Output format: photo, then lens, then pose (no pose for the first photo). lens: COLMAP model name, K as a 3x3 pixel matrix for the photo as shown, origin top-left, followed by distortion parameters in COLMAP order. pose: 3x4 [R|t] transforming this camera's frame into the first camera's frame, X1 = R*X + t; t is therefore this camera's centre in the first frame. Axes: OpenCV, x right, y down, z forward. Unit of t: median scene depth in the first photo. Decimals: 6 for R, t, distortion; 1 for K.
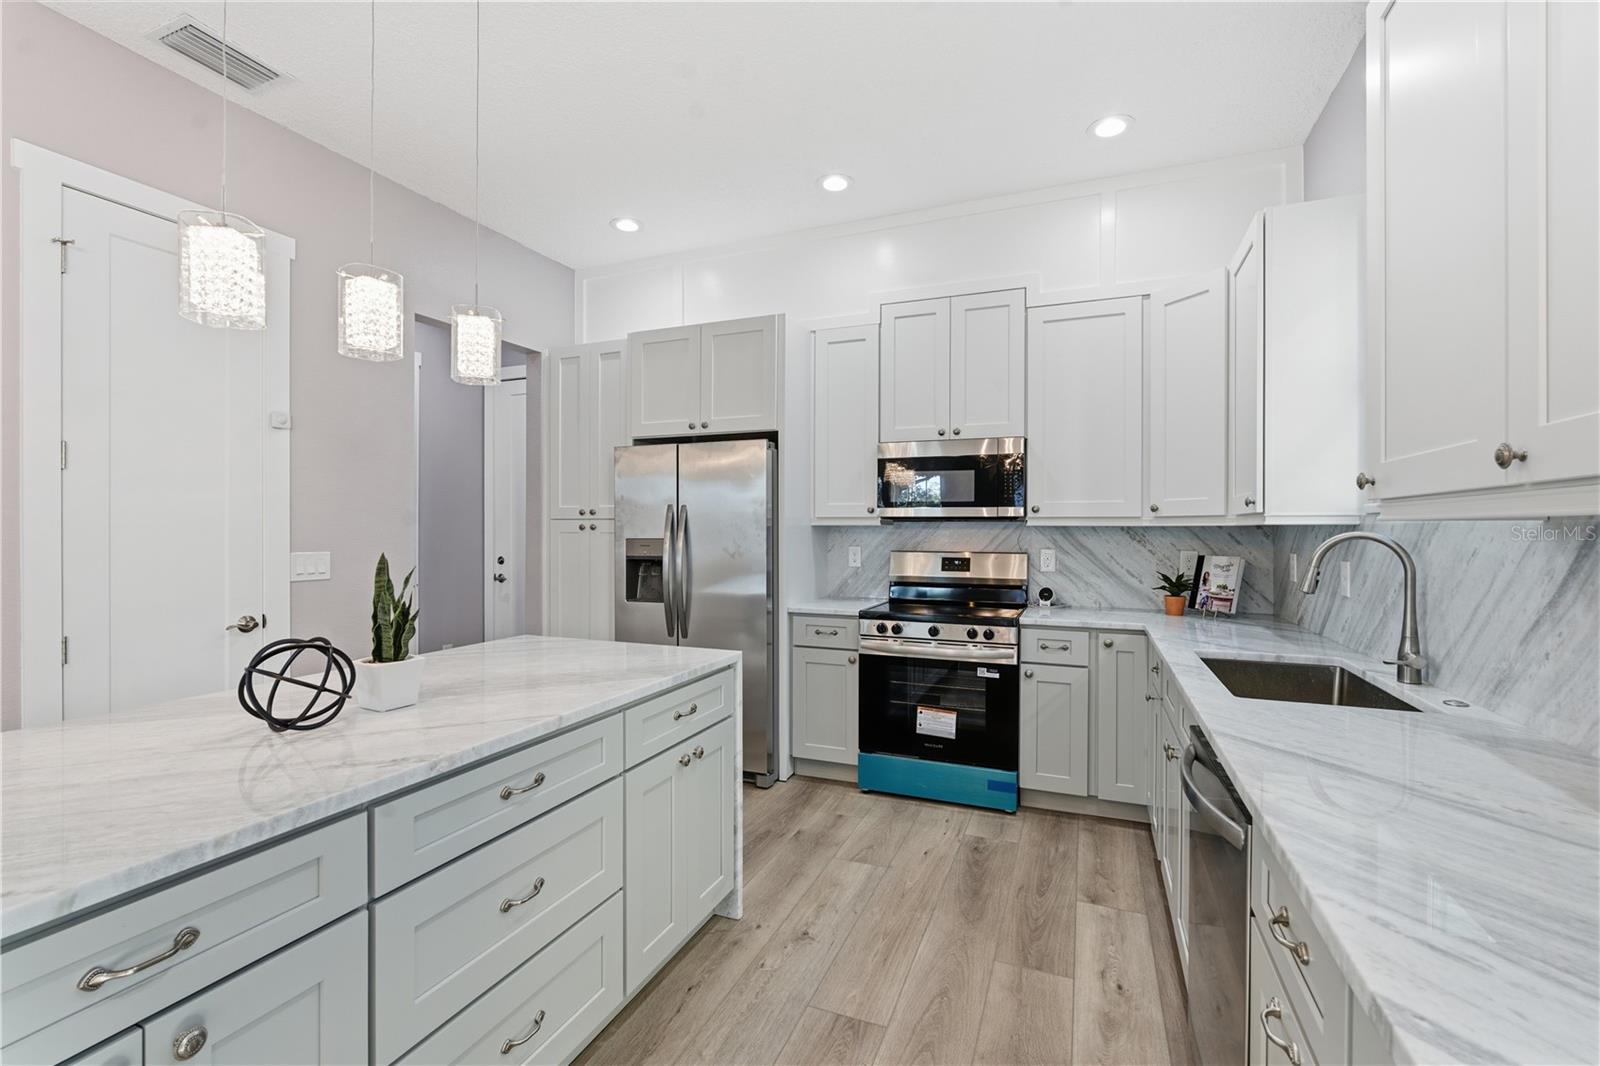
lens RADIAL K [[706.4, 0, 802.2], [0, 706.4, 527.2], [0, 0, 1]] dist [-0.002995, 0.000750]
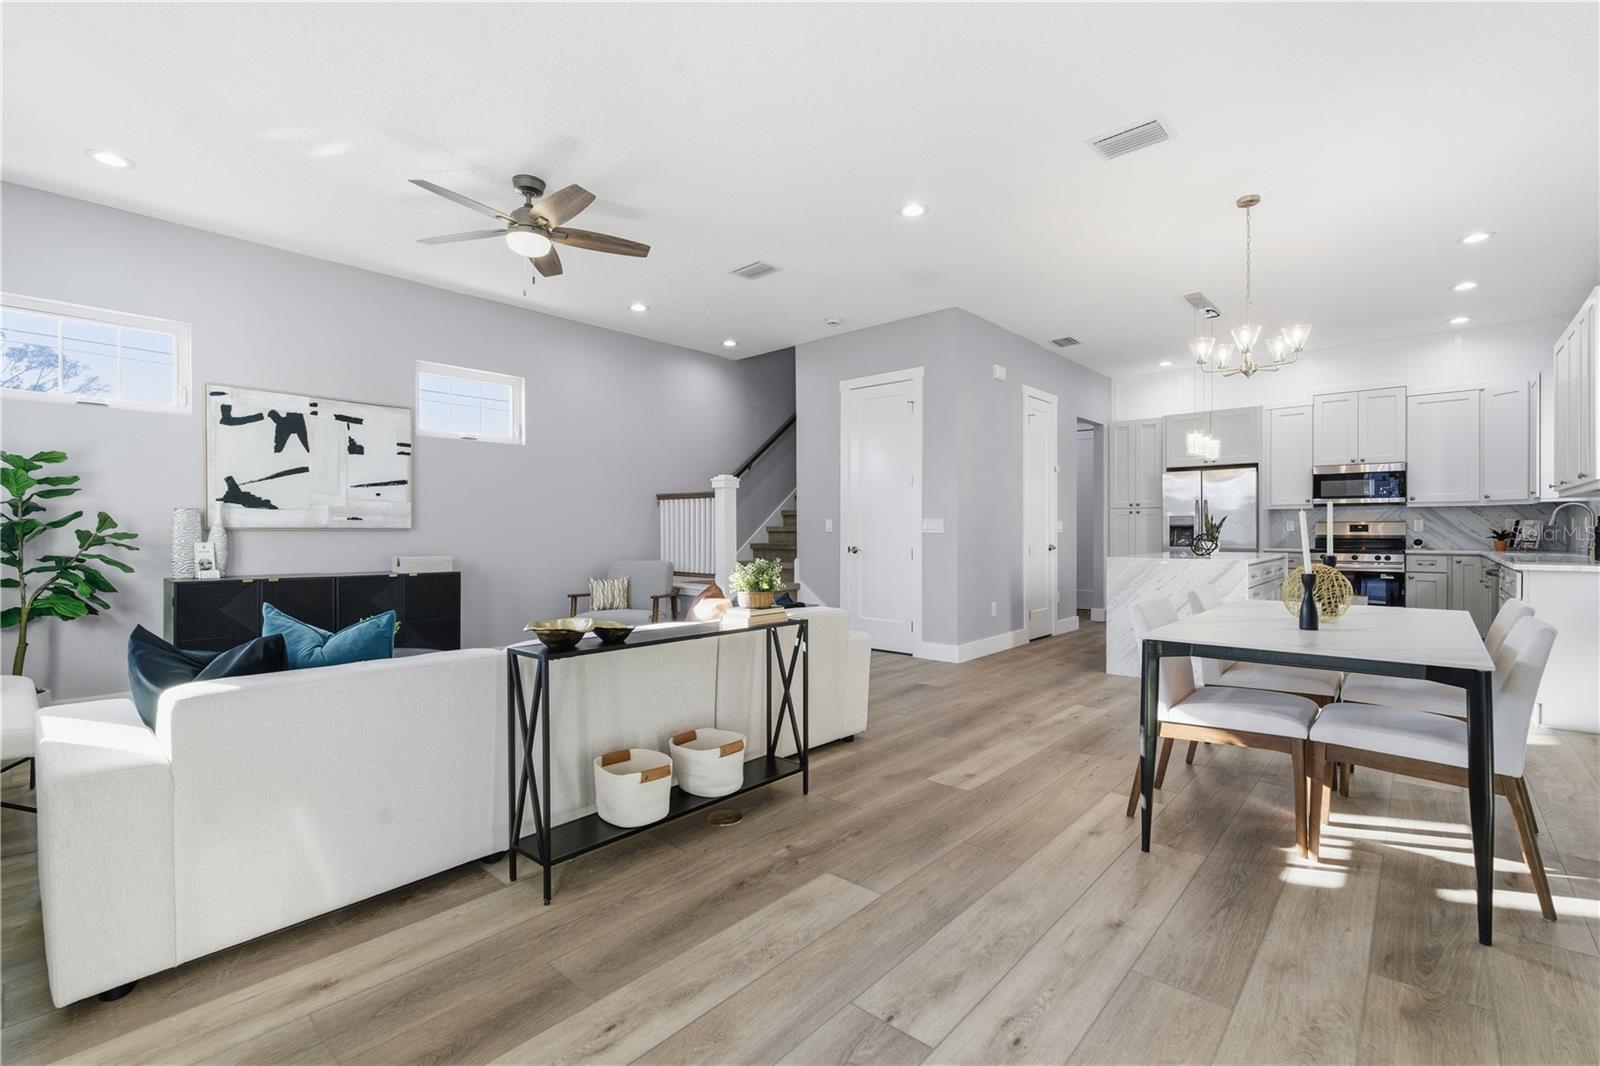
lens RADIAL K [[713.4, 0, 800.0], [0, 713.4, 533.0], [0, 0, 1]] dist [-0.002758, 0.001159]
pose [[0.944603, -0.003814, -0.328193, -0.641557], [0.005966, 0.999967, 0.005550, 0.050714], [0.328161, -0.007201, 0.944594, -1.462724]]
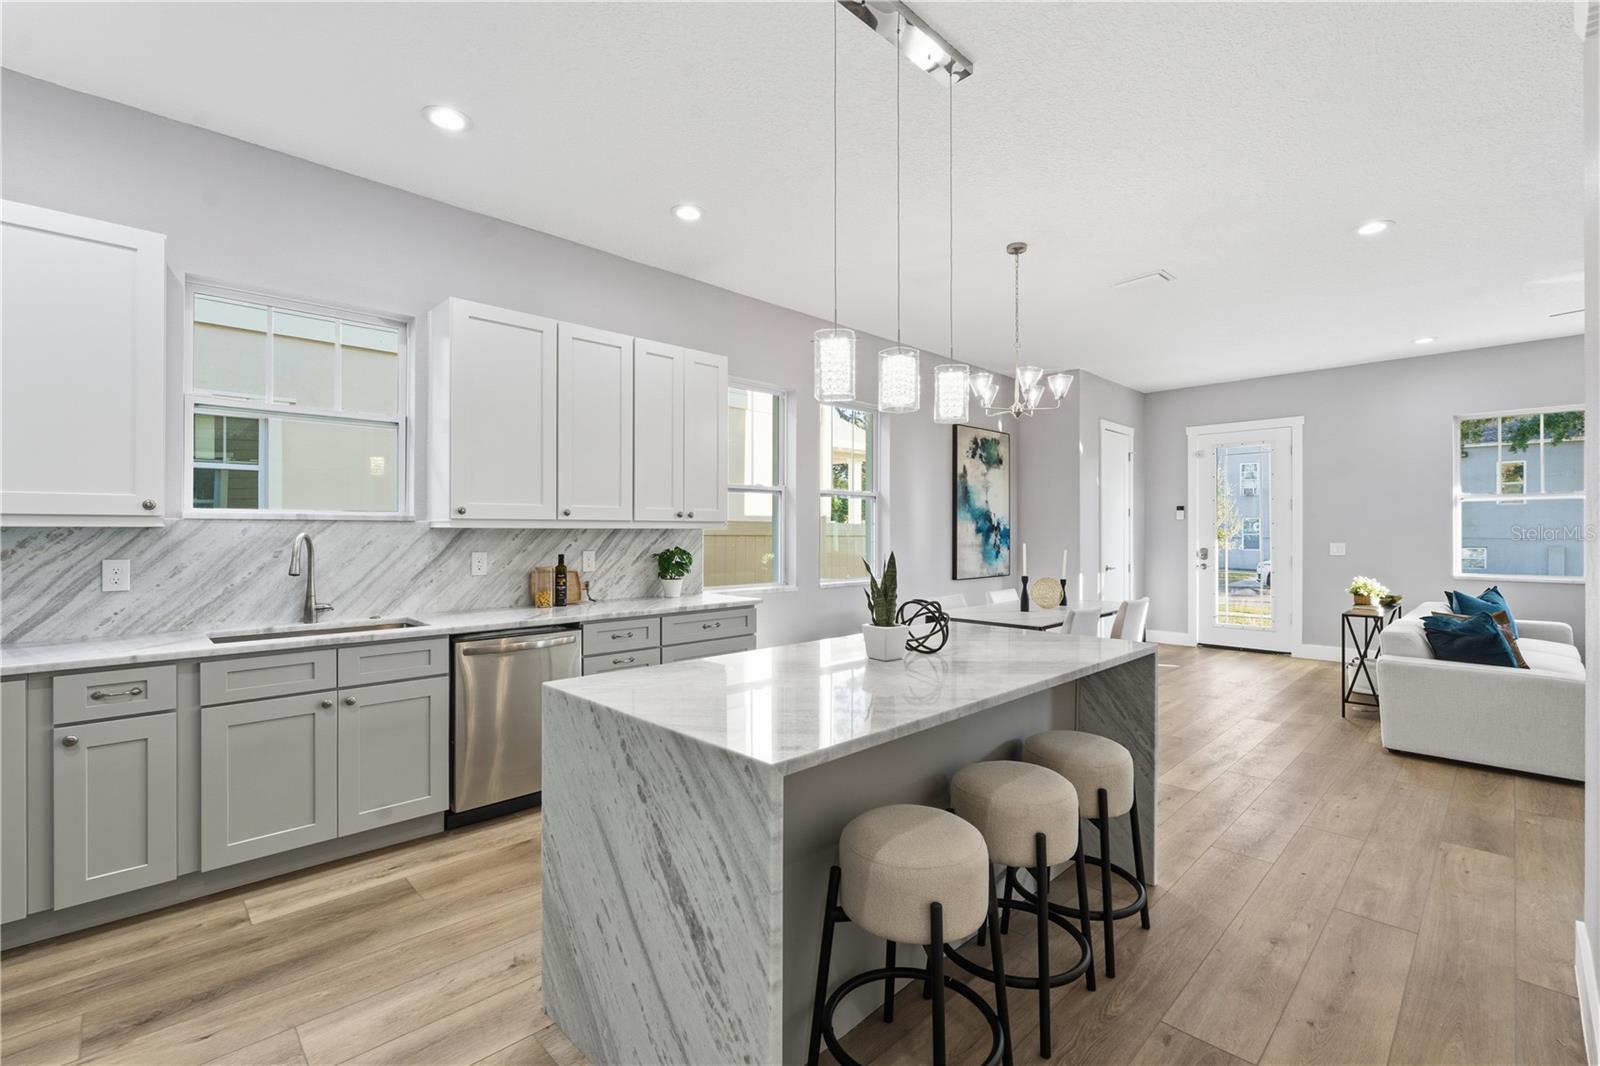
lens RADIAL K [[706.4, 0, 802.2], [0, 706.4, 527.2], [0, 0, 1]] dist [-0.002995, 0.000750]
pose [[-0.917595, -0.000740, 0.397516, -0.469477], [-0.004049, 0.999964, -0.007486, 0.001058], [-0.397496, -0.008479, -0.917565, 1.119547]]
